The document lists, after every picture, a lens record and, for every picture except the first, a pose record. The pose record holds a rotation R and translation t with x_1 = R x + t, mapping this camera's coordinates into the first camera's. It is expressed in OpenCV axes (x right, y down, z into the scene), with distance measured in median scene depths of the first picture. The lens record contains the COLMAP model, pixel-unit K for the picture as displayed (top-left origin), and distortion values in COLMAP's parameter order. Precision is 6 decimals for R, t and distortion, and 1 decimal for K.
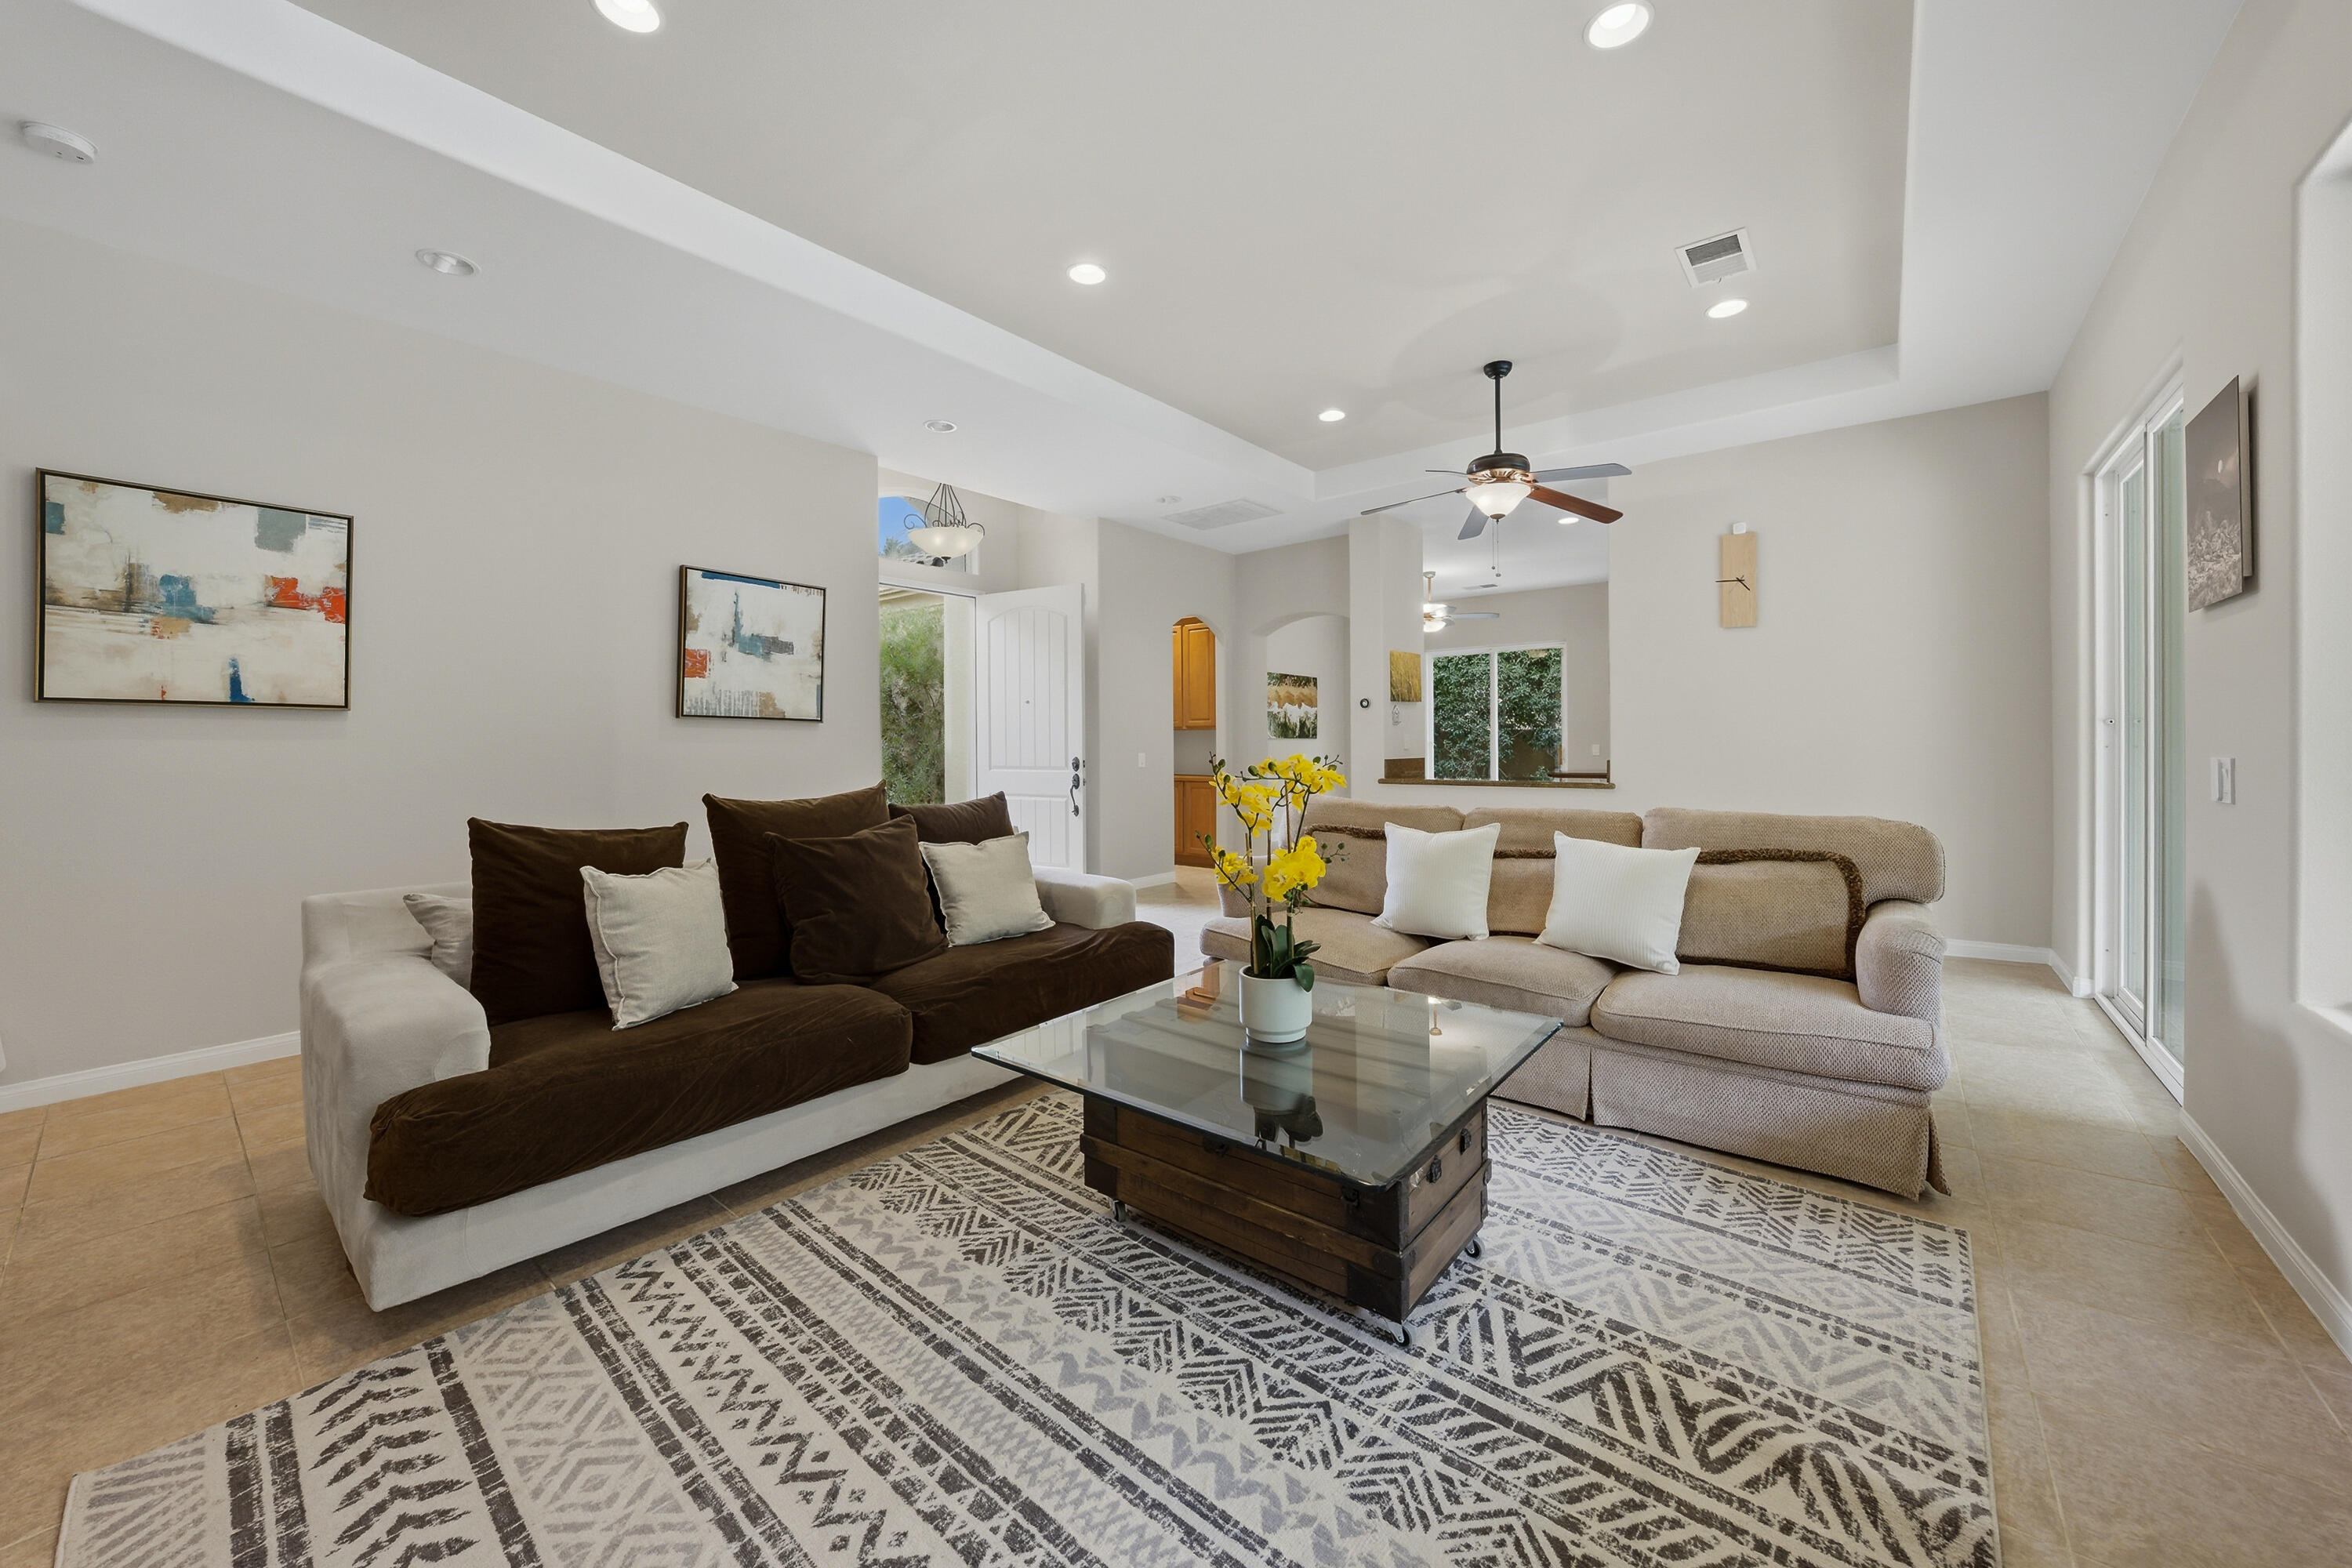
lens RADIAL K [[881.3, 0, 1156.3], [0, 881.3, 740.3], [0, 0, 1]] dist [-0.016667, 0.003037]
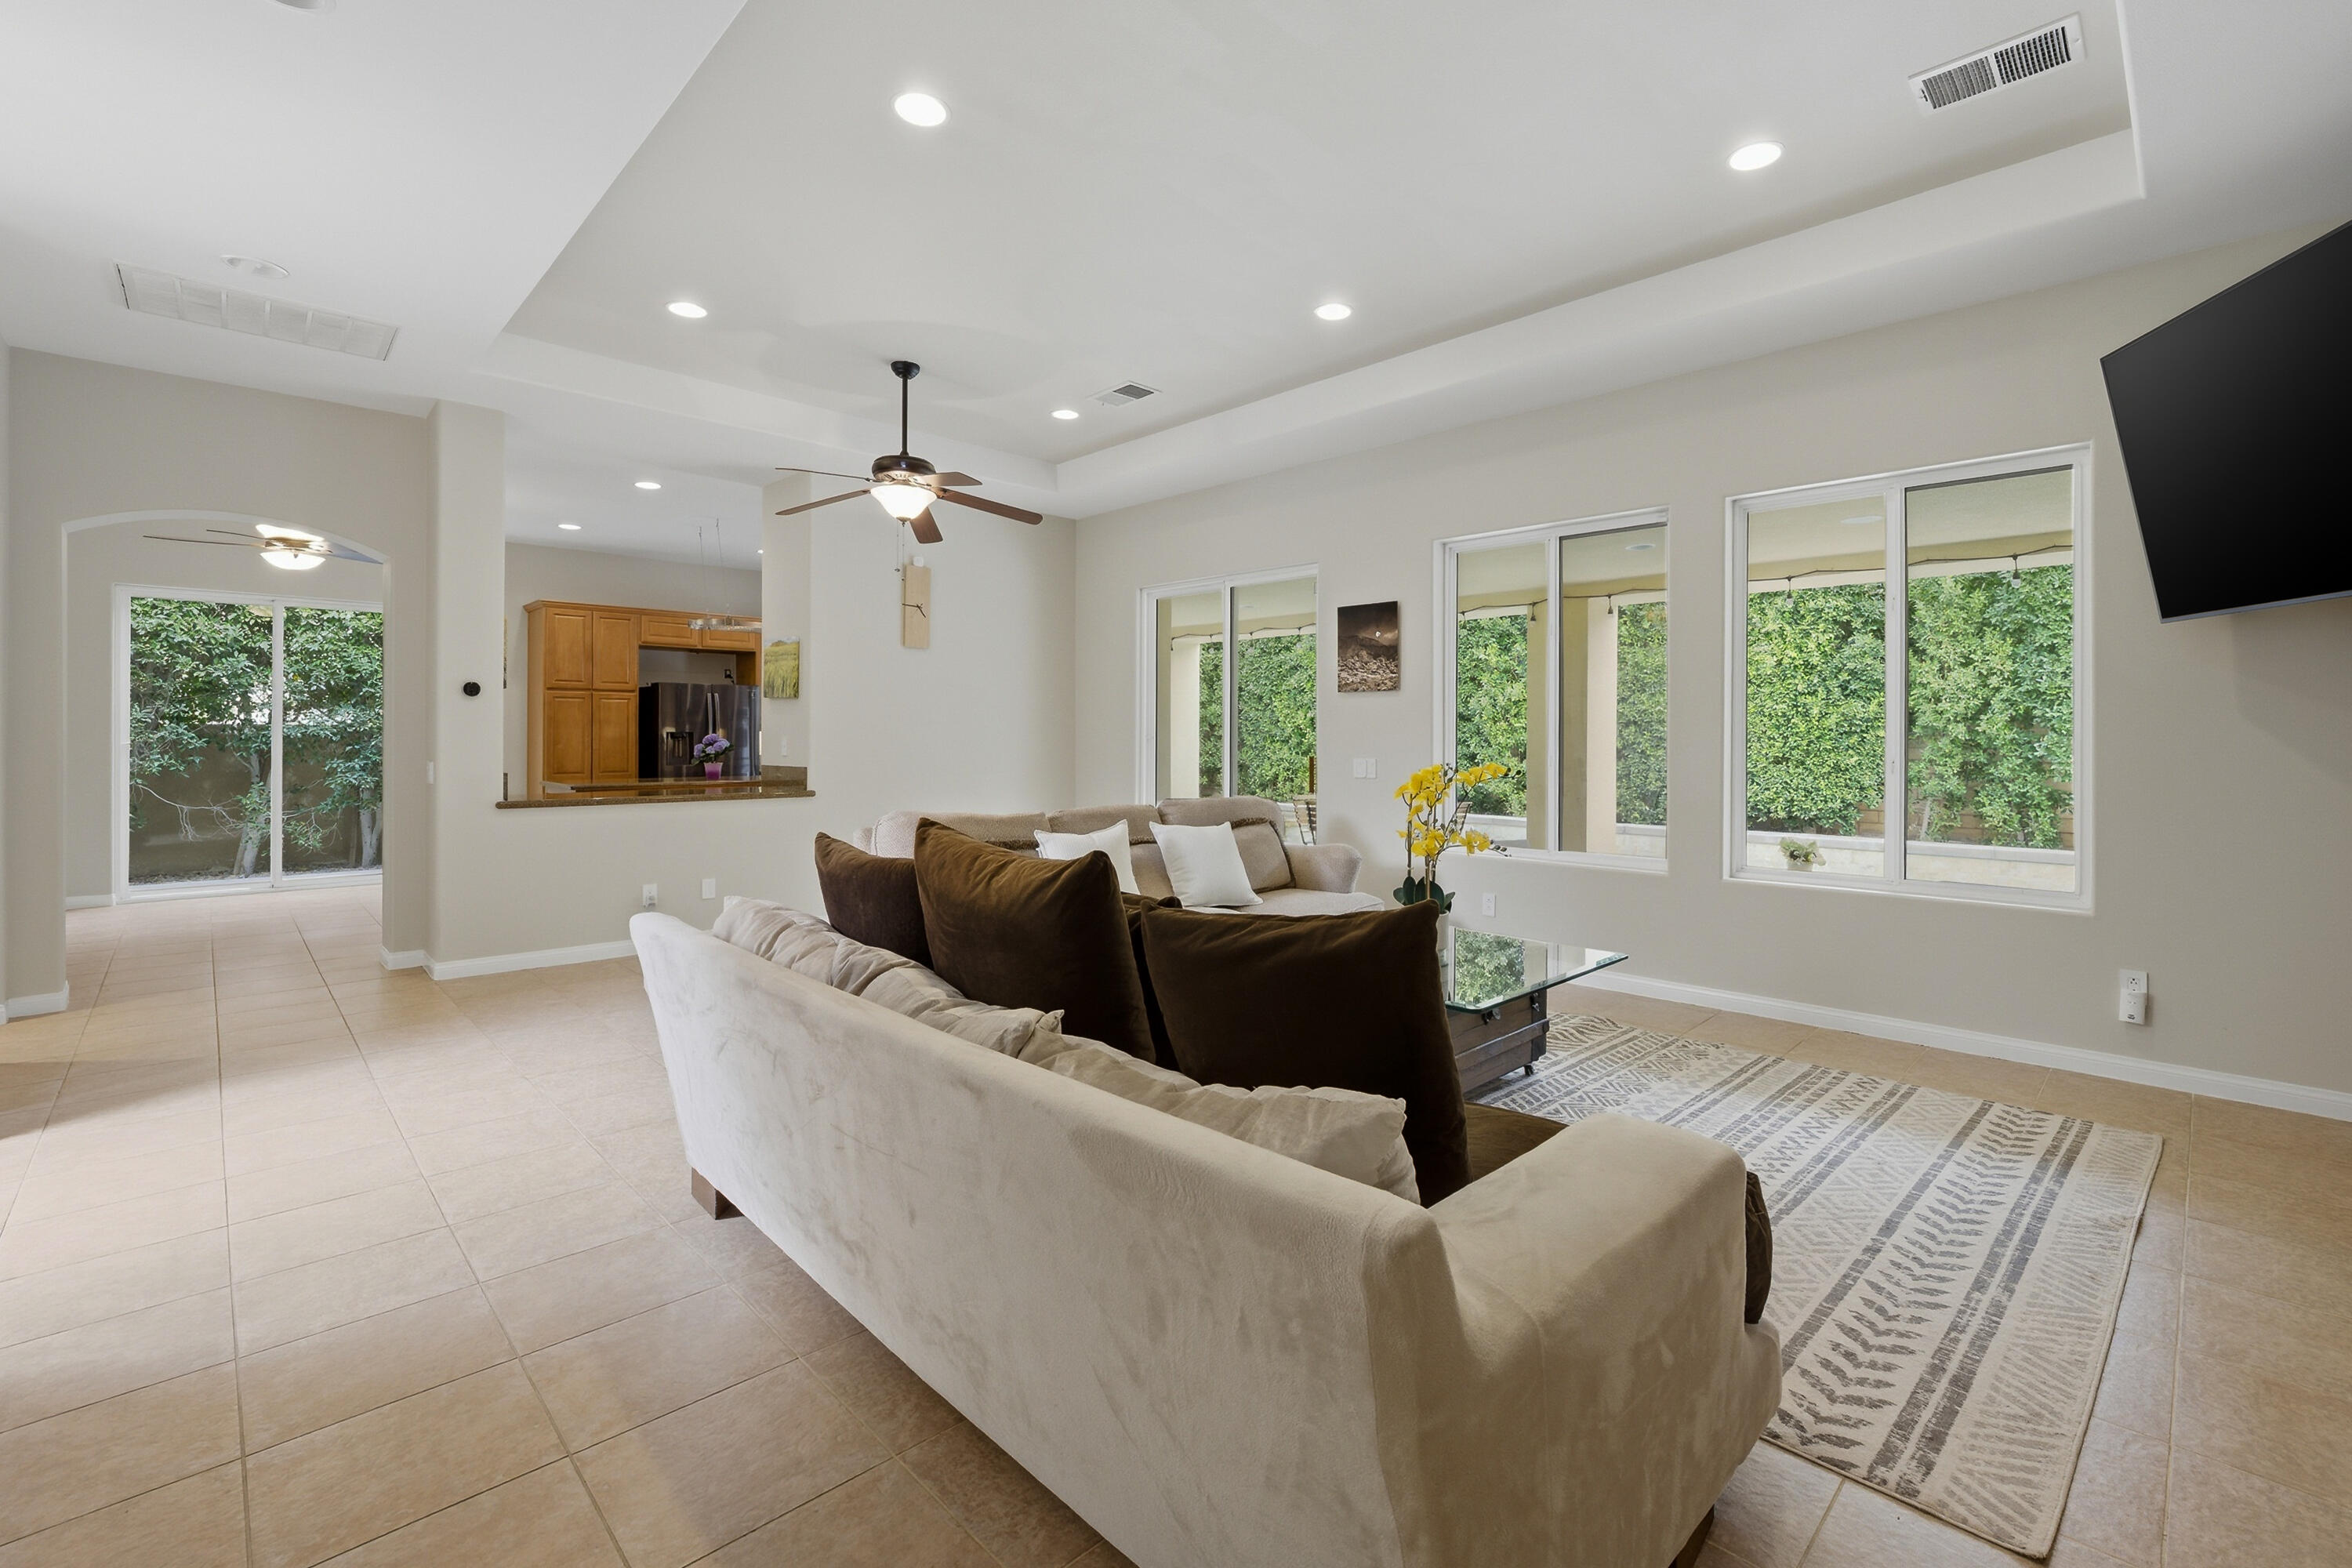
lens RADIAL K [[1018.1, 0, 1232.6], [0, 1018.1, 735.6], [0, 0, 1]] dist [-0.007042, 0.000577]
pose [[0.065387, 0.009187, 0.997818, -0.971577], [-0.001975, 0.999957, -0.009077, -0.003234], [-0.997858, -0.001377, 0.065402, 0.751949]]
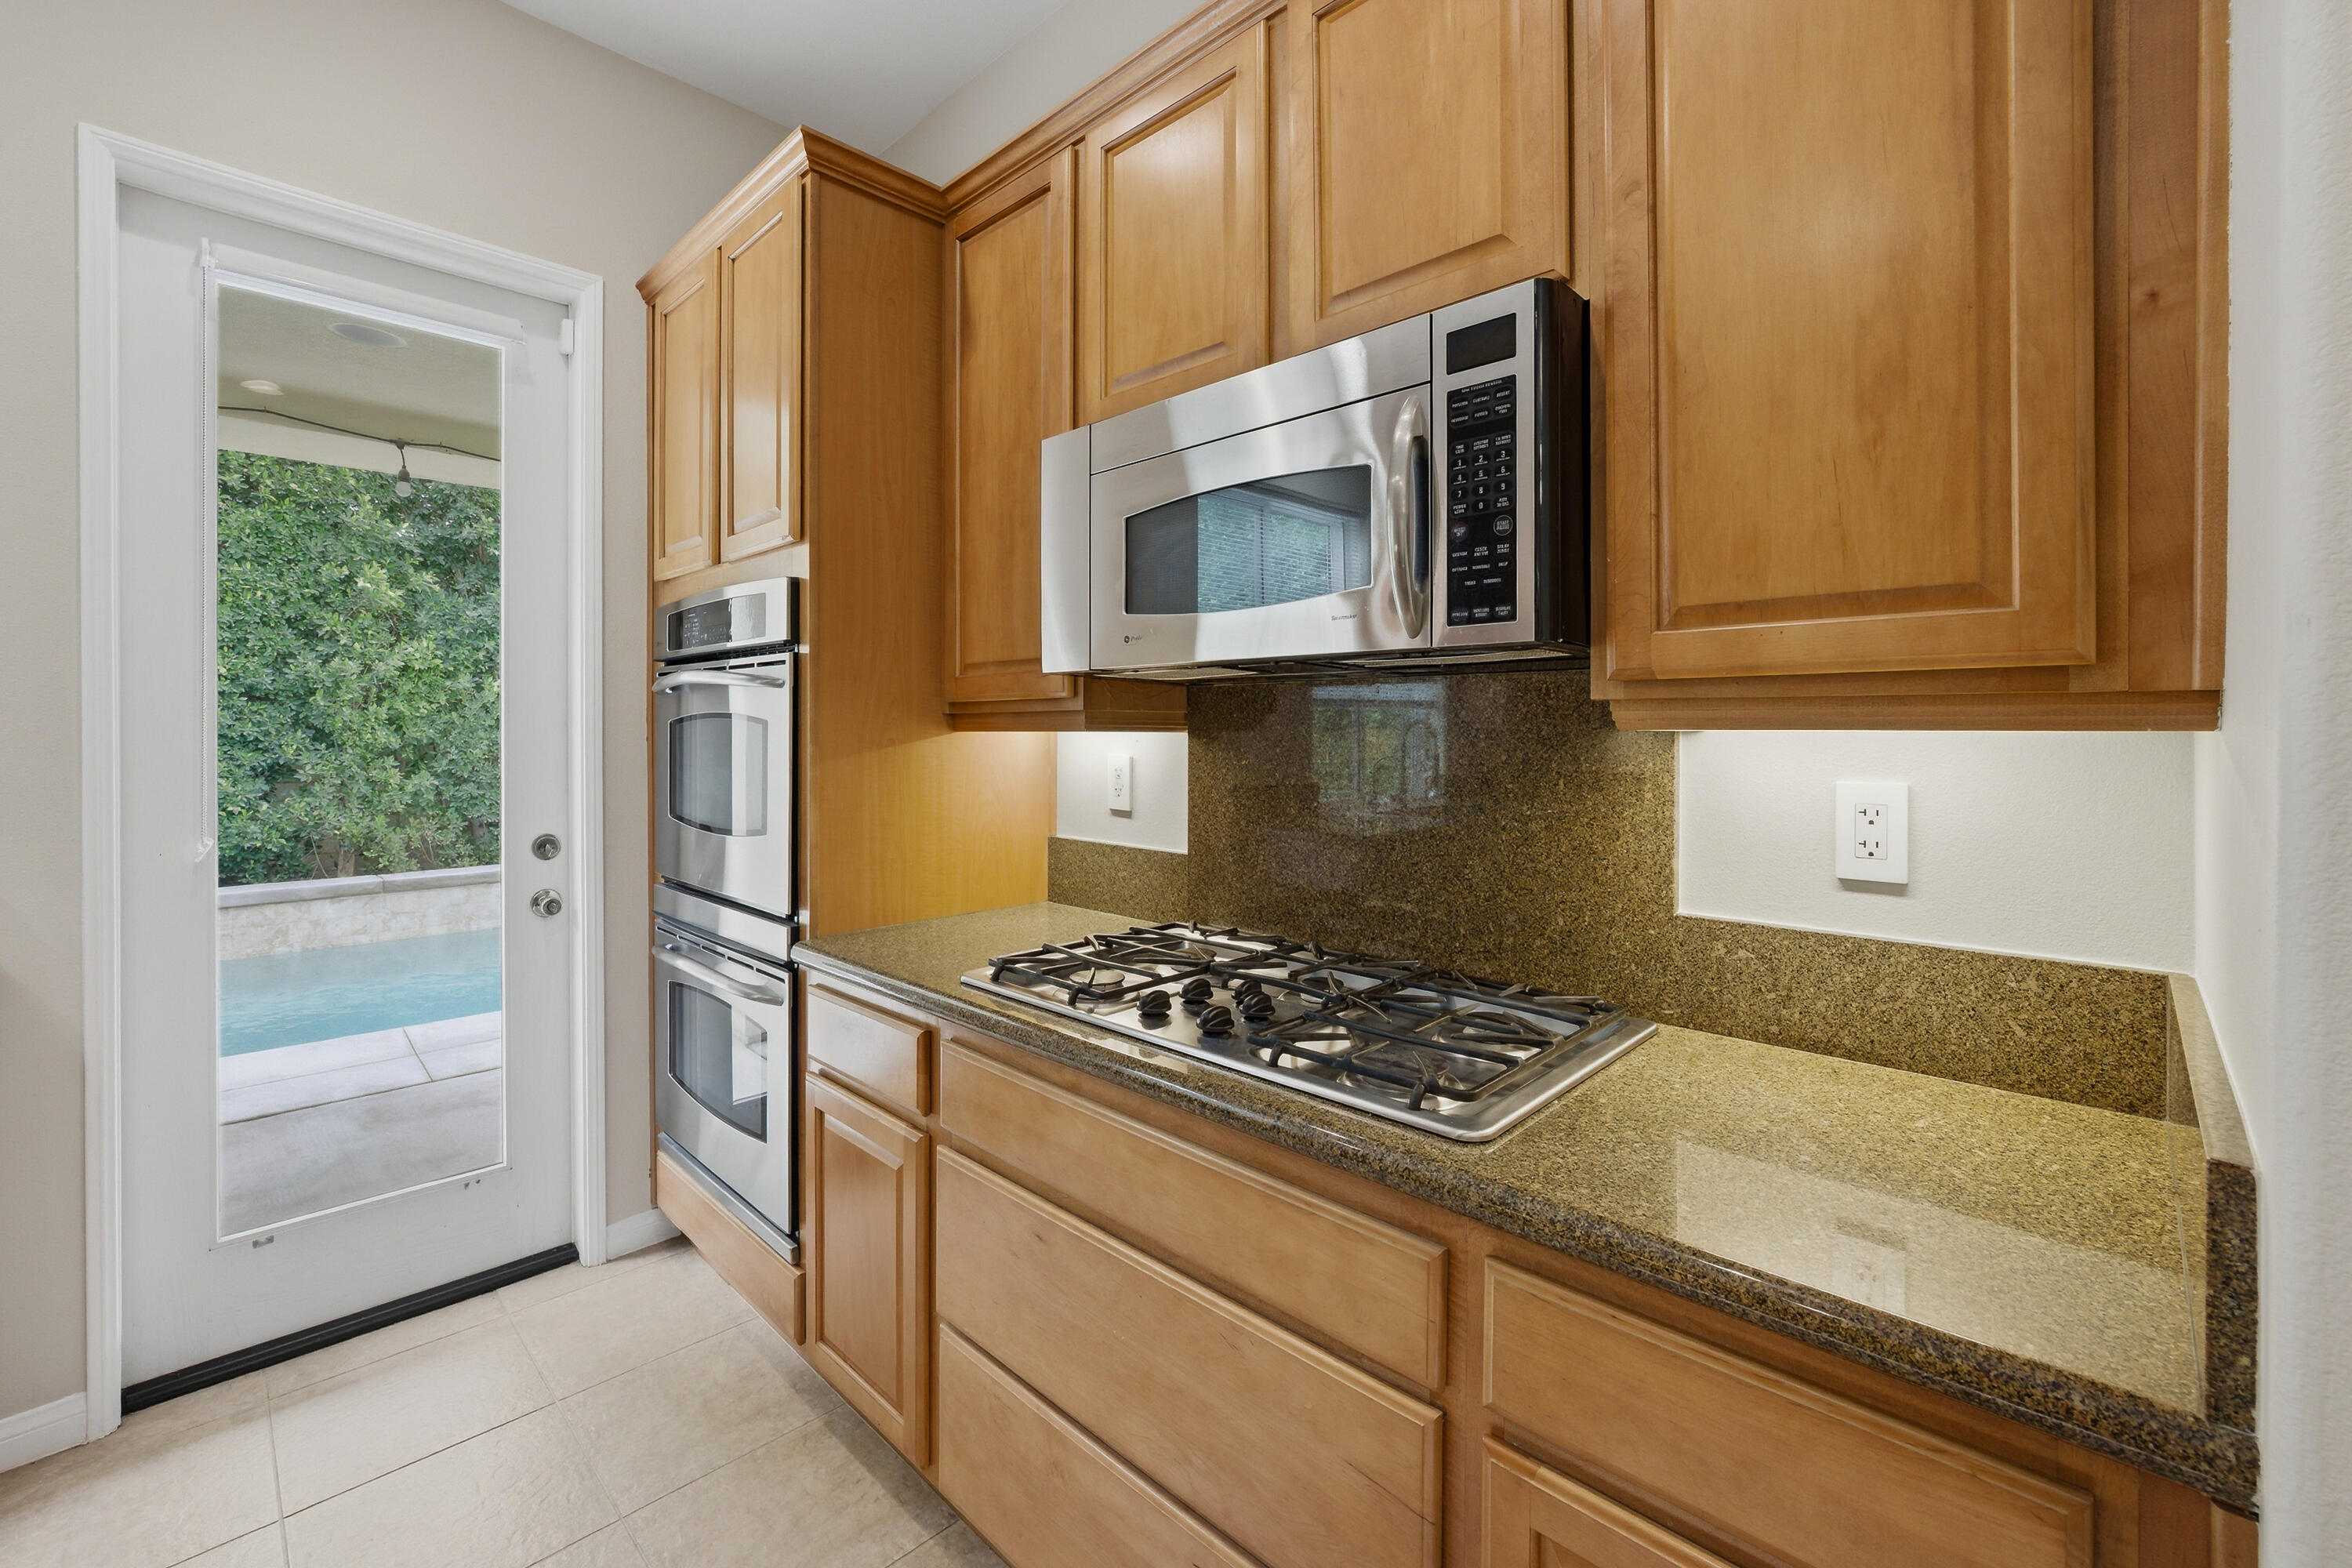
lens RADIAL K [[975.3, 0, 1187.7], [0, 975.3, 725.9], [0, 0, 1]] dist [-0.018572, 0.003419]
pose [[-0.998106, 0.006310, 0.061185, 1.202174], [0.006188, 0.999978, -0.002181, -0.034768], [-0.061198, -0.001798, -0.998124, 1.948181]]
